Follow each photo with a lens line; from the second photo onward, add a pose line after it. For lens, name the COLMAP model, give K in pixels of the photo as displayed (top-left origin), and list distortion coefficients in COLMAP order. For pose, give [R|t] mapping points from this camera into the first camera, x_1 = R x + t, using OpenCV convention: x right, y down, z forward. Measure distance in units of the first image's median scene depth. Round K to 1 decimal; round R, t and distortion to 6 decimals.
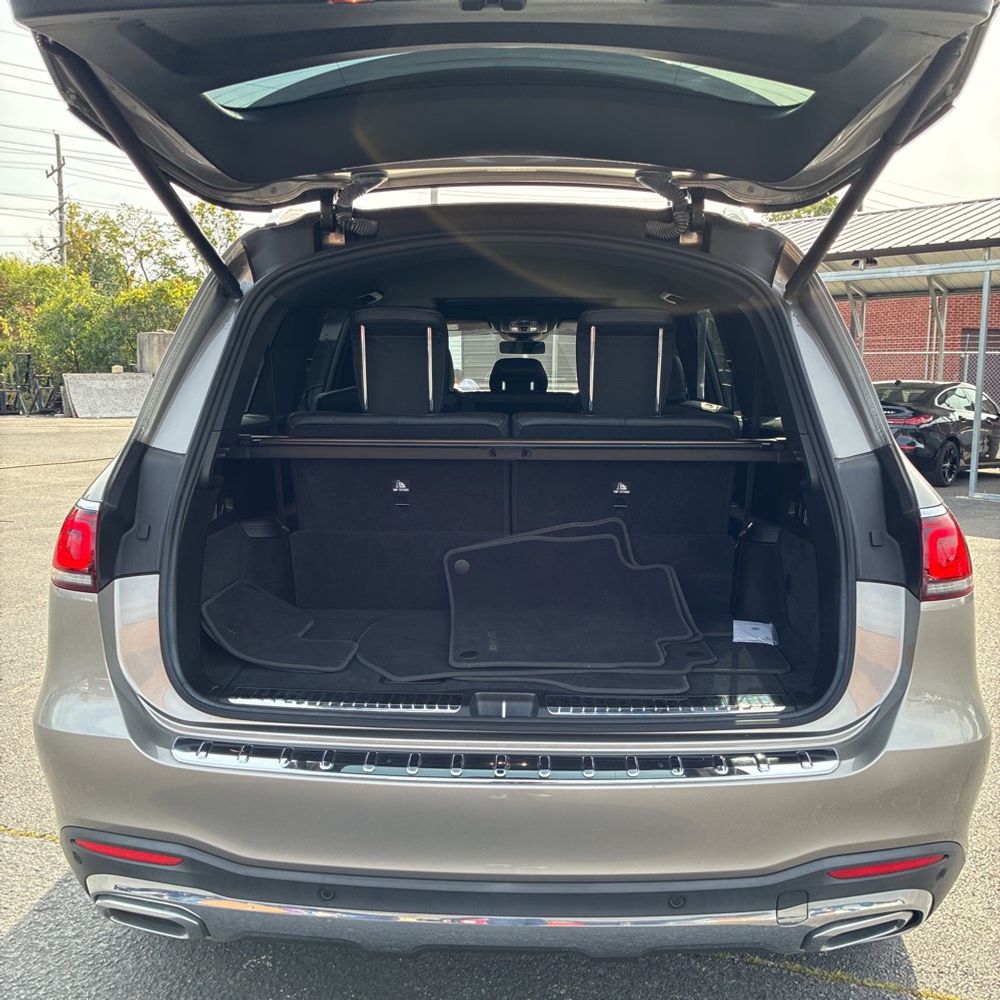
lens RADIAL K [[1011.4, 0, 502.1], [0, 1011.4, 495.4], [0, 0, 1]] dist [0.020870, 0.000000]
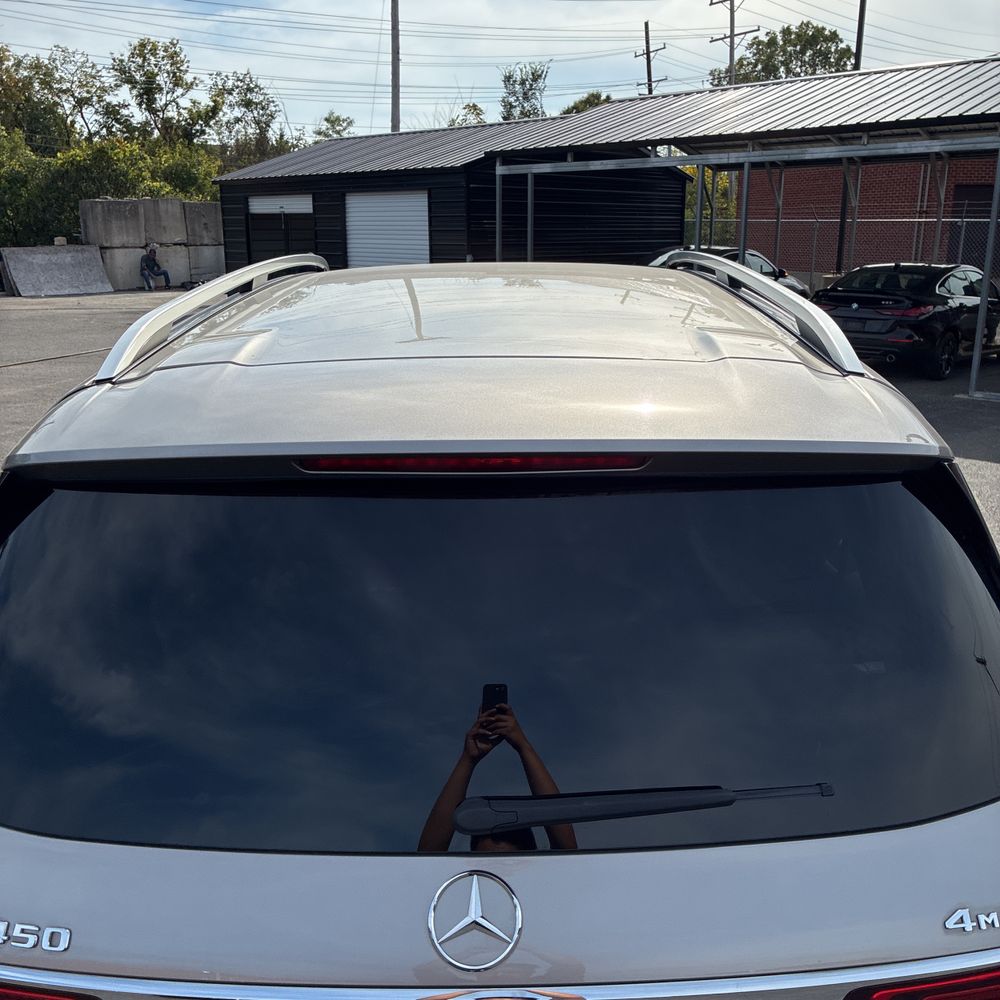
lens RADIAL K [[1011.4, 0, 513.1], [0, 1011.4, 502.6], [0, 0, 1]] dist [0.020870, 0.000000]
pose [[0.999225, -0.022257, 0.032472, 0.000957], [0.017075, 0.988242, 0.151939, -0.036310], [-0.035472, -0.151266, 0.987856, 0.044260]]
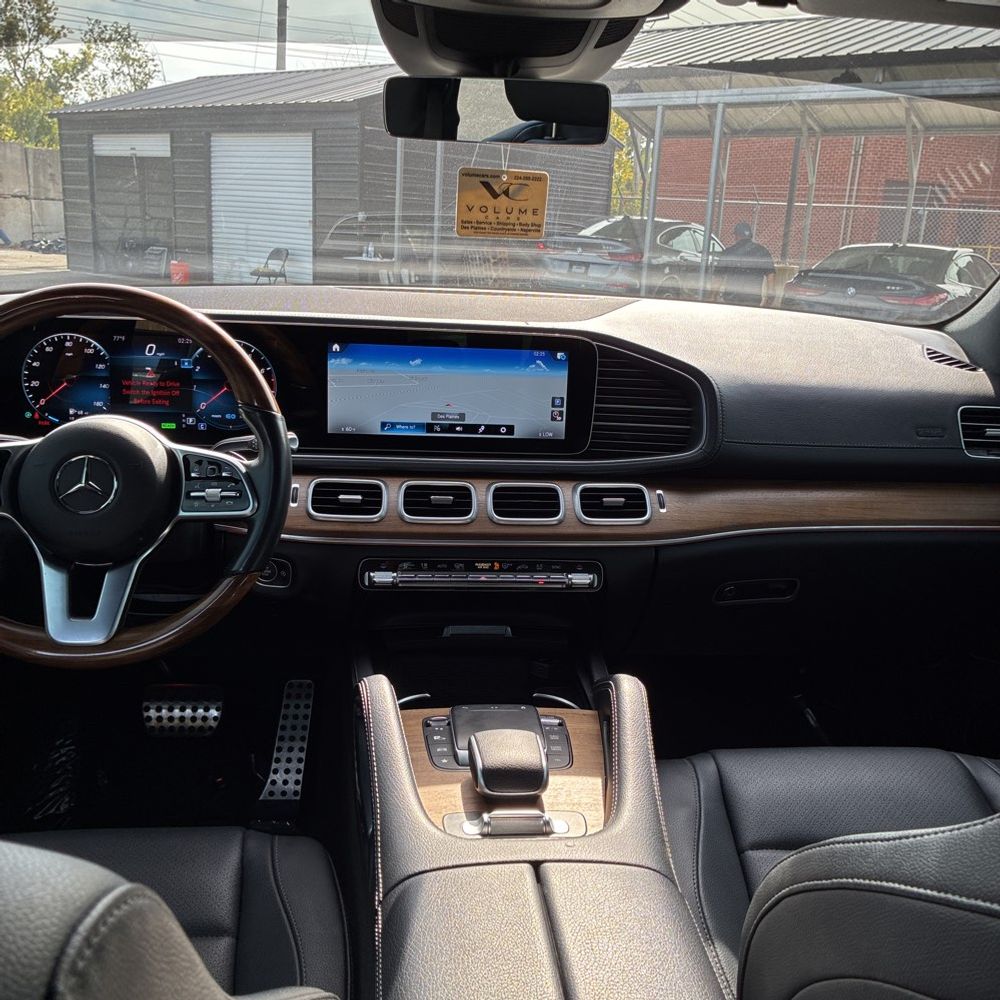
lens RADIAL K [[1011.4, 0, 502.1], [0, 1011.4, 475.6], [0, 0, 1]] dist [0.020870, 0.000000]
pose [[0.990976, 0.005107, 0.133944, -0.000542], [-0.023113, 0.990816, 0.133227, -0.029155], [-0.132033, -0.135121, 0.981993, 0.222978]]
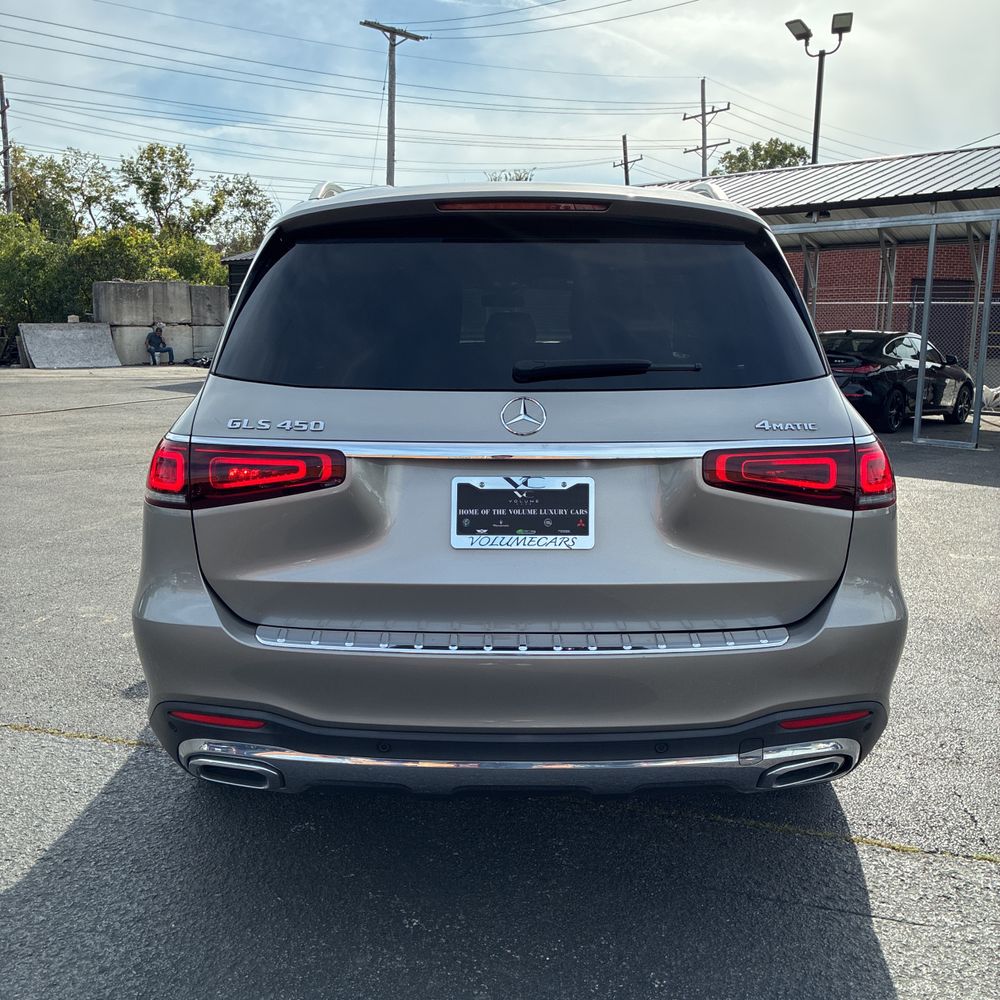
lens RADIAL K [[1011.4, 0, 497.0], [0, 1011.4, 498.5], [0, 0, 1]] dist [0.020870, 0.000000]
pose [[0.999233, -0.007139, 0.038492, -0.008262], [0.005141, 0.998646, 0.051768, 0.002295], [-0.038809, -0.051530, 0.997917, -0.024912]]
